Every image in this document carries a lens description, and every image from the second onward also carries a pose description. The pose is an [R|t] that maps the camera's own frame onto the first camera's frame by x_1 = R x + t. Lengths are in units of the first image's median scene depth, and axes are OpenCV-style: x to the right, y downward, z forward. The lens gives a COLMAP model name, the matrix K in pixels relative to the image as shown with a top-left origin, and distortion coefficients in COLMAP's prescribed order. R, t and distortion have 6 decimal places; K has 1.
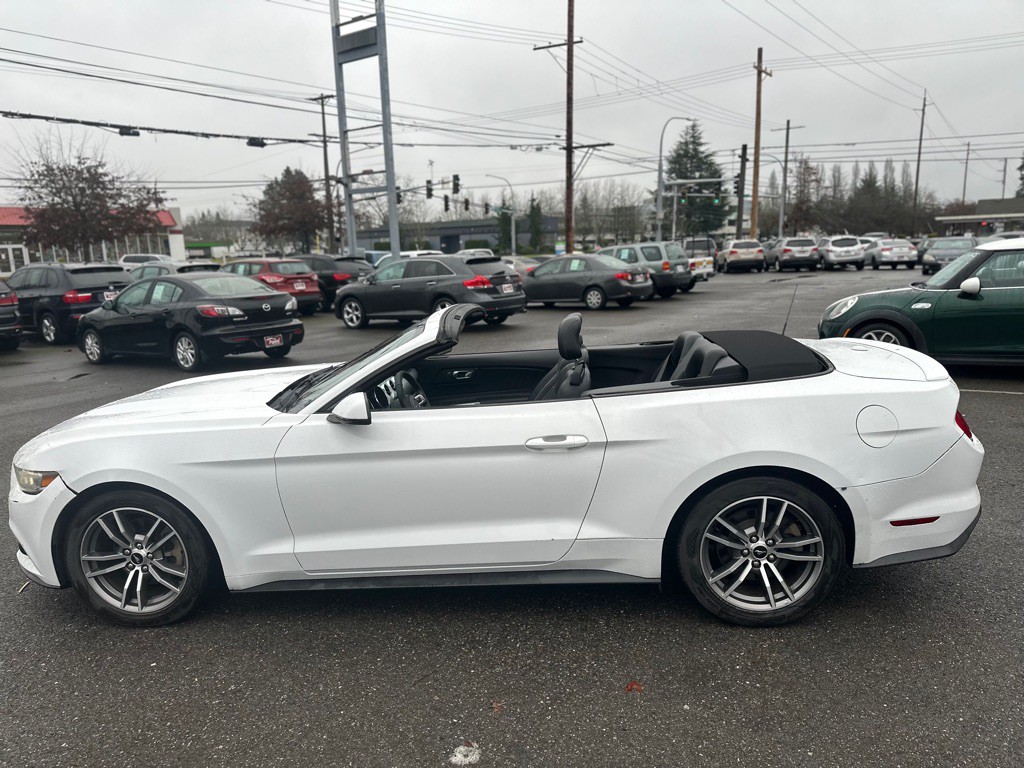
lens RADIAL K [[716.4, 0, 508.3], [0, 716.4, 402.2], [0, 0, 1]] dist [0.011428, -0.024853]
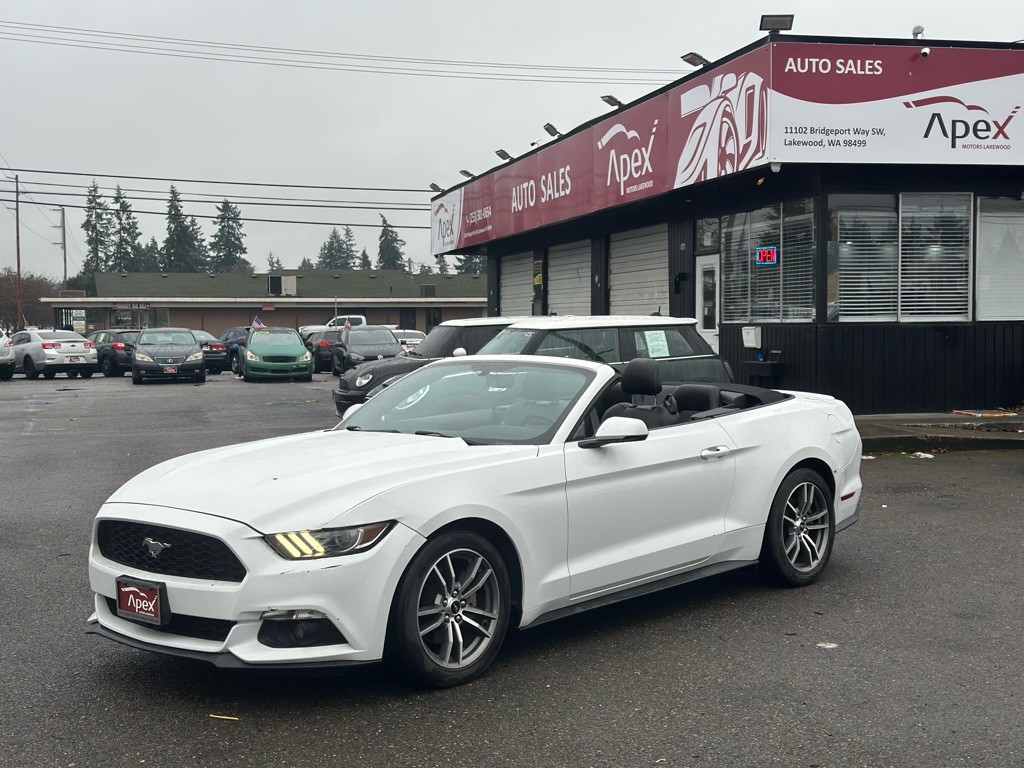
lens RADIAL K [[1389.1, 0, 527.4], [0, 1389.1, 382.1], [0, 0, 1]] dist [0.087950, -0.068331]
pose [[0.620432, -0.005633, 0.784240, -1.966797], [0.152756, 0.981690, -0.113798, 0.156929], [-0.769240, 0.190401, 0.609932, -0.247577]]
